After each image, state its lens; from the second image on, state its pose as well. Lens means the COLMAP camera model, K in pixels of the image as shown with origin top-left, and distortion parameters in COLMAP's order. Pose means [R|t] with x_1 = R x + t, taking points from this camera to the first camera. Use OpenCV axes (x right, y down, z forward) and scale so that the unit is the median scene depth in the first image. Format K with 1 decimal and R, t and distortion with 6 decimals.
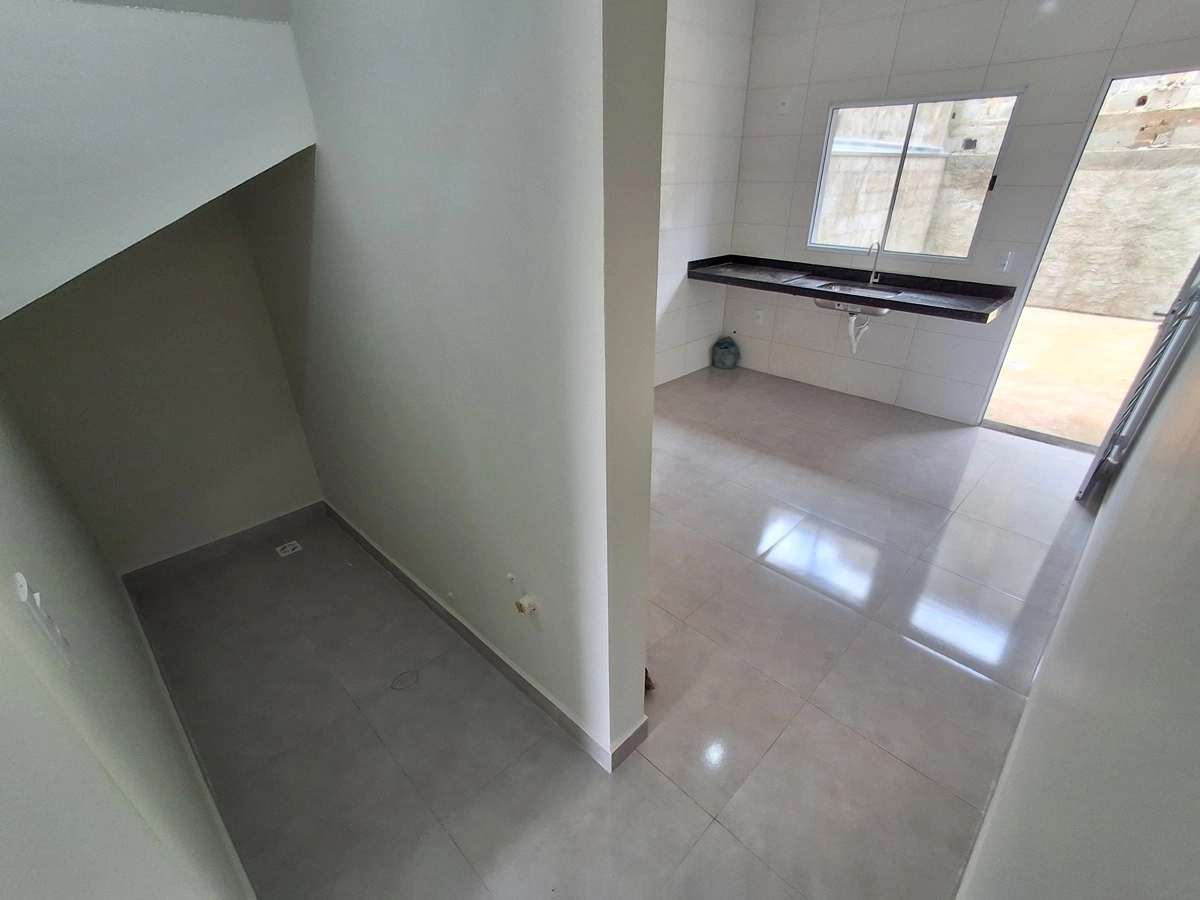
lens RADIAL K [[546.7, 0, 604.4], [0, 546.7, 474.8], [0, 0, 1]] dist [-0.038605, 0.022046]
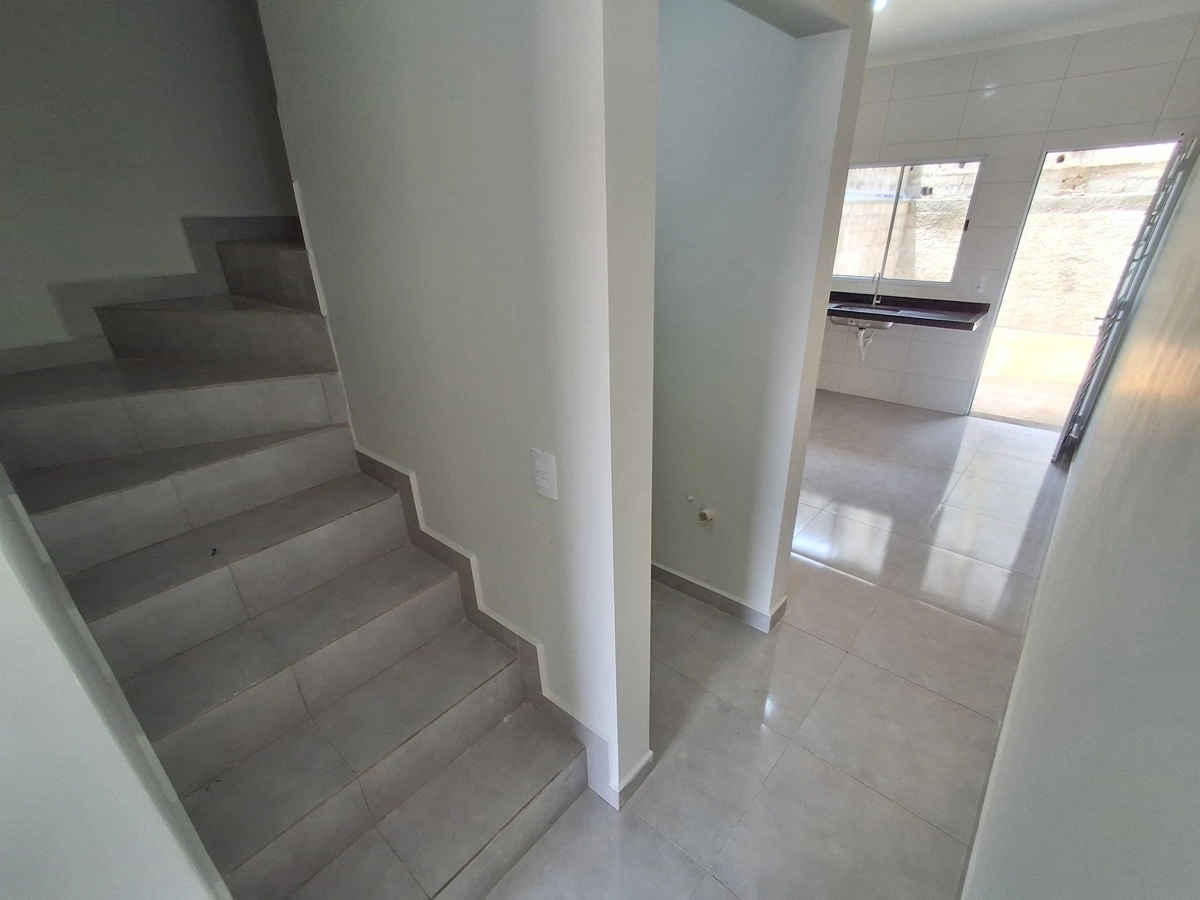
lens RADIAL K [[546.7, 0, 604.4], [0, 546.7, 474.8], [0, 0, 1]] dist [-0.038605, 0.022046]
pose [[0.997897, -0.035548, 0.054210, -0.205377], [0.038956, 0.997243, -0.063159, 0.090077], [-0.051815, 0.065138, 0.996530, -0.177363]]
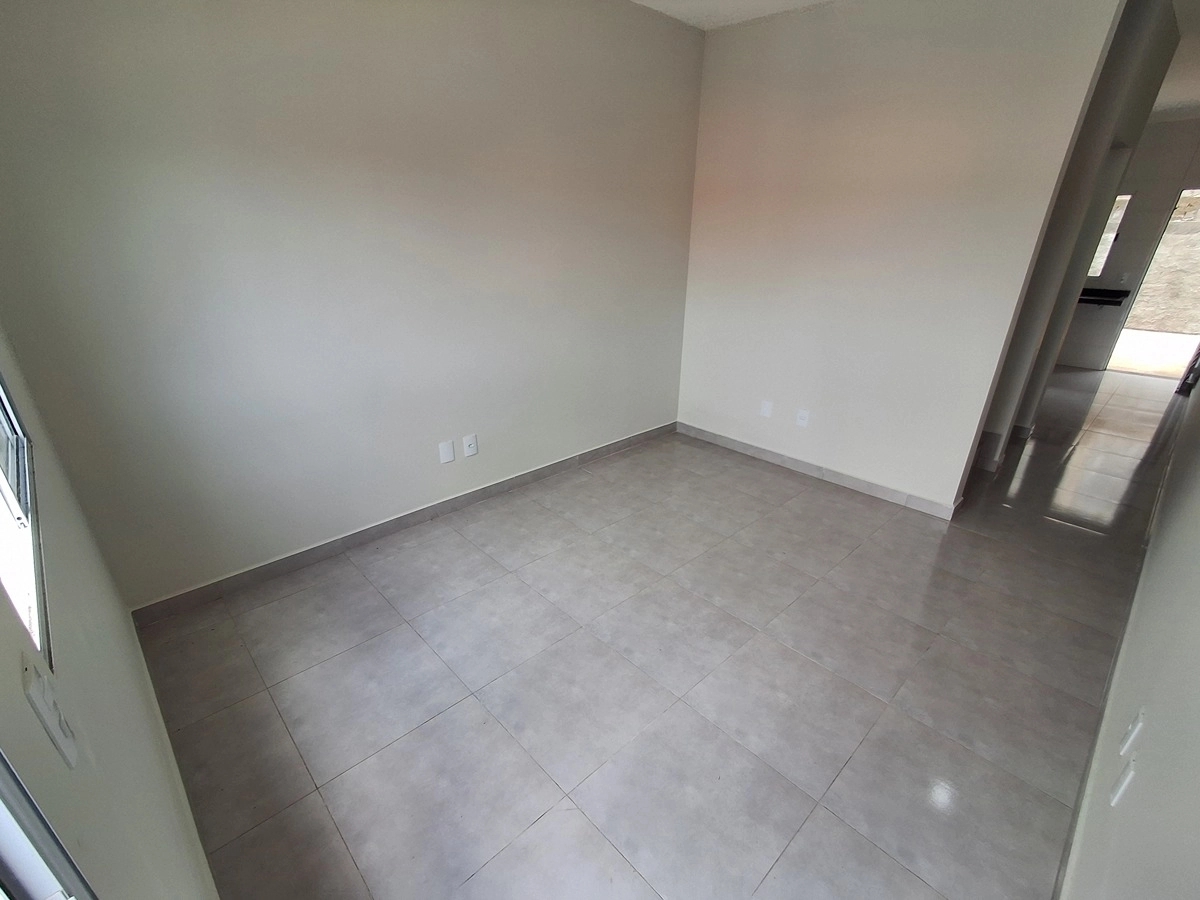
lens RADIAL K [[546.7, 0, 604.4], [0, 546.7, 474.8], [0, 0, 1]] dist [-0.038605, 0.022046]
pose [[0.999580, 0.025250, -0.014245, -0.914083], [-0.026393, 0.995884, -0.086710, 0.446089], [0.011996, 0.087050, 0.996132, -0.745257]]
